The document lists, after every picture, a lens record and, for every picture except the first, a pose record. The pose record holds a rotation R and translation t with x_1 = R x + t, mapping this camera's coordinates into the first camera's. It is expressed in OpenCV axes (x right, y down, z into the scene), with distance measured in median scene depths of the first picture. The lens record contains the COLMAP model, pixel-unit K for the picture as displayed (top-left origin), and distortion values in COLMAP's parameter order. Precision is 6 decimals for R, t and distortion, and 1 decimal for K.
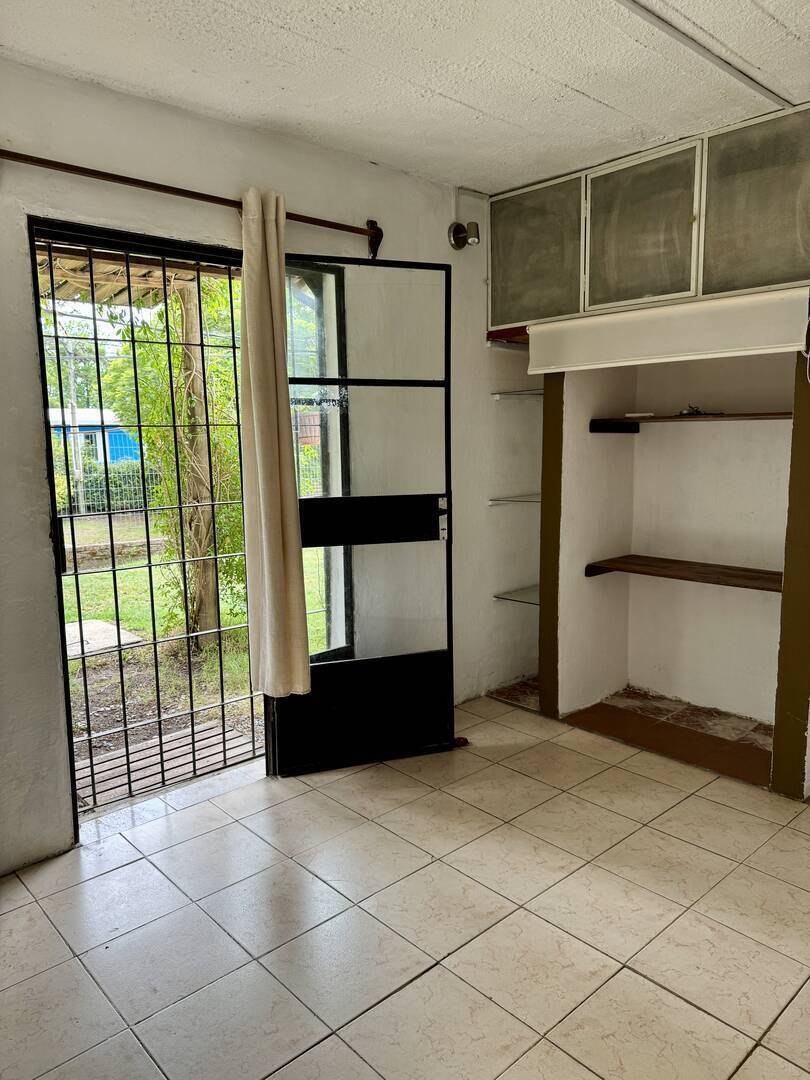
lens RADIAL K [[770.9, 0, 398.8], [0, 770.9, 541.2], [0, 0, 1]] dist [0.026161, -0.011299]
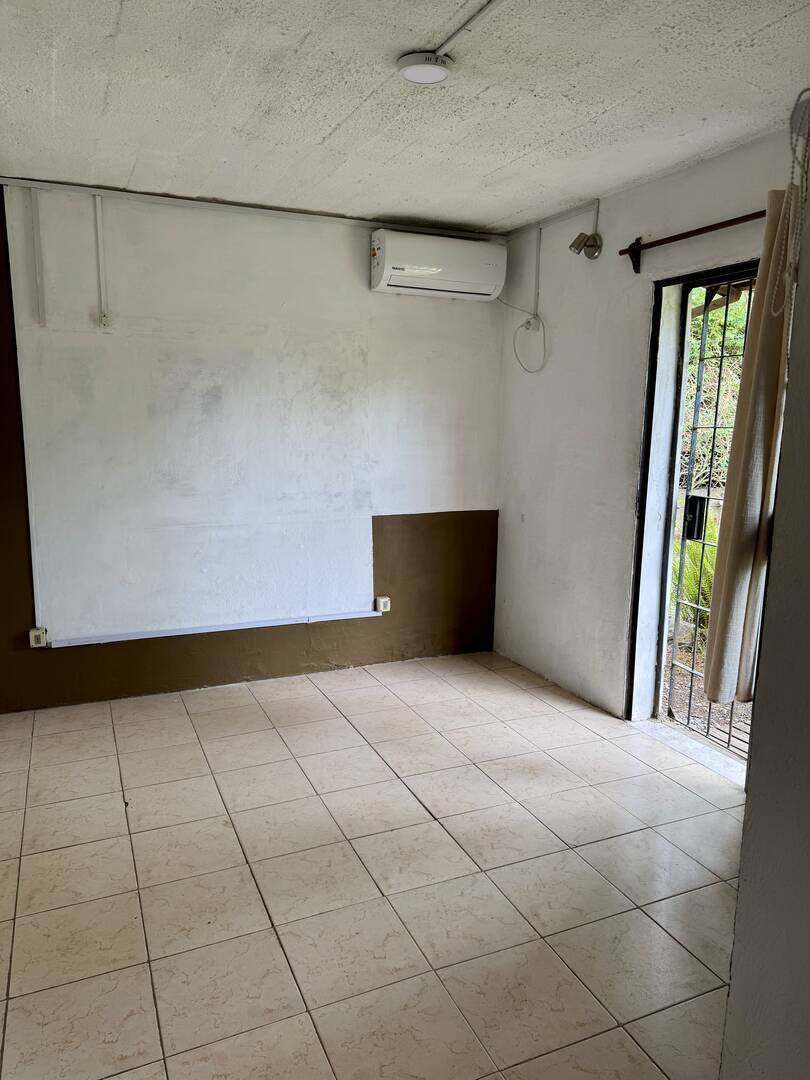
lens RADIAL K [[770.9, 0, 398.8], [0, 770.9, 541.2], [0, 0, 1]] dist [0.026161, -0.011299]
pose [[-0.320437, 0.179069, -0.930191, 1.108854], [-0.141380, 0.961931, 0.233882, -0.225231], [0.936660, 0.206455, -0.282921, 1.070670]]
